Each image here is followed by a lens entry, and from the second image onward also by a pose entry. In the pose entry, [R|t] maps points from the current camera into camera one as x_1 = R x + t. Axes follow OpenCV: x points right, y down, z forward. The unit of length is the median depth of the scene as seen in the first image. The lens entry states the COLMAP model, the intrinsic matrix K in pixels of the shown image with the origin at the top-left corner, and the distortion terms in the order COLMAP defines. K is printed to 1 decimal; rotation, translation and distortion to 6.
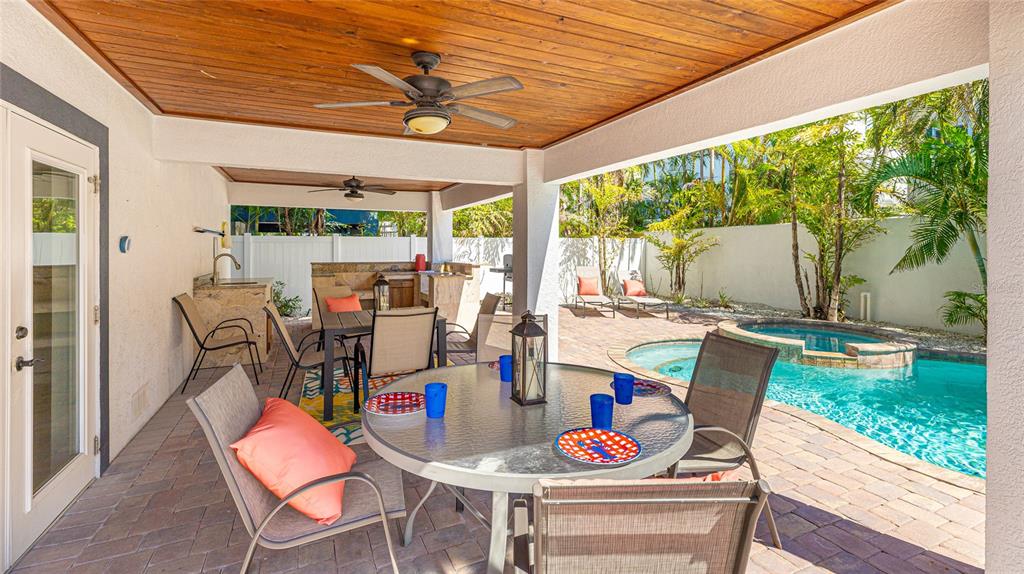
lens RADIAL K [[463.6, 0, 513.9], [0, 463.6, 281.6], [0, 0, 1]] dist [-0.000390, 0.000284]
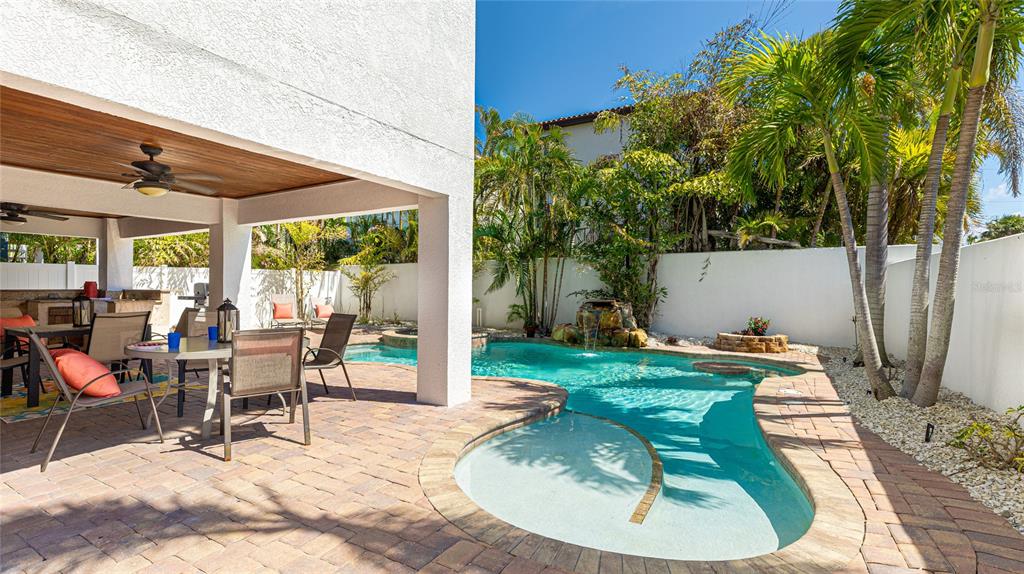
lens RADIAL K [[463.6, 0, 513.9], [0, 463.6, 281.6], [0, 0, 1]] dist [-0.000390, 0.000284]
pose [[0.826226, 0.008430, 0.563276, -0.014535], [0.035146, 0.997169, -0.066476, 0.032230], [-0.562241, 0.074721, 0.823591, -0.261725]]
